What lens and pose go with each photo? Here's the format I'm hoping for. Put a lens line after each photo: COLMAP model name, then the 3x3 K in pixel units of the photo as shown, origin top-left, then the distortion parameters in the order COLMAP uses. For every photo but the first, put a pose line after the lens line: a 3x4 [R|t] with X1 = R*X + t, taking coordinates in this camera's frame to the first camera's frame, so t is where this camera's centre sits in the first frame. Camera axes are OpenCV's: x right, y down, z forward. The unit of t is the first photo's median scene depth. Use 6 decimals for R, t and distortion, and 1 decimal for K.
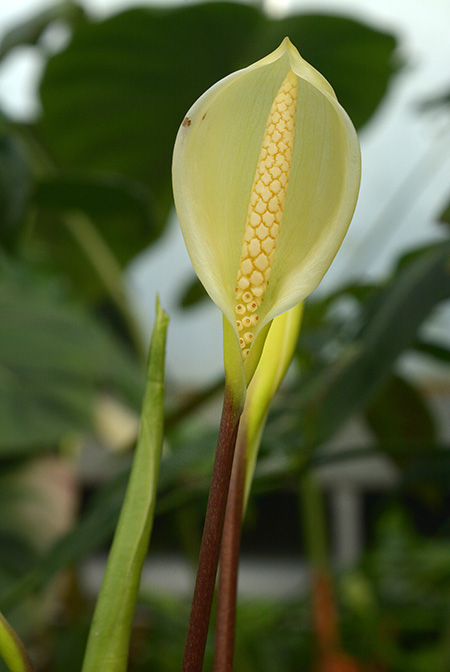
lens RADIAL K [[3338.5, 0, 225.5], [0, 3338.5, 334.6], [0, 0, 1]] dist [0.024999, 0.000000]
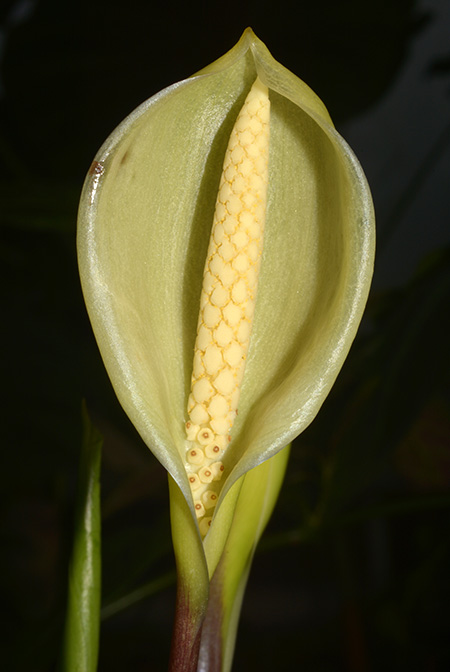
lens RADIAL K [[3338.5, 0, 224.9], [0, 3338.5, 336.1], [0, 0, 1]] dist [0.024999, 0.000000]
pose [[0.999114, -0.041474, -0.007216, 0.015684], [0.041599, 0.998970, 0.018141, -0.041924], [0.006457, -0.018425, 0.999809, 0.361415]]
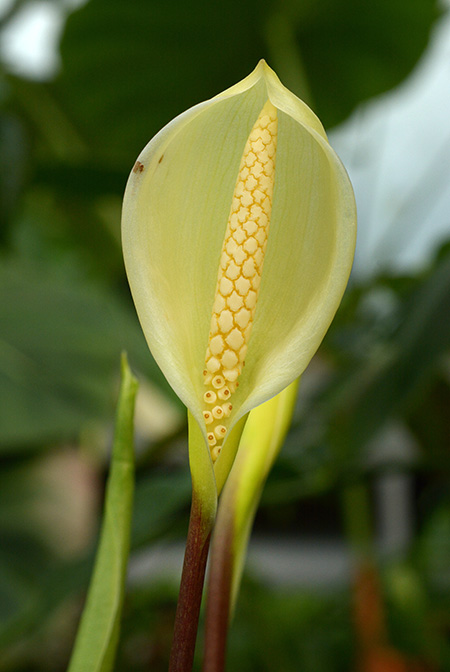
lens RADIAL K [[3338.5, 0, 224.7], [0, 3338.5, 337.5], [0, 0, 1]] dist [0.024999, 0.000000]
pose [[0.999744, -0.010124, -0.020255, 0.024535], [0.010623, 0.999639, 0.024659, -0.041813], [0.019998, -0.024868, 0.999491, 0.196016]]
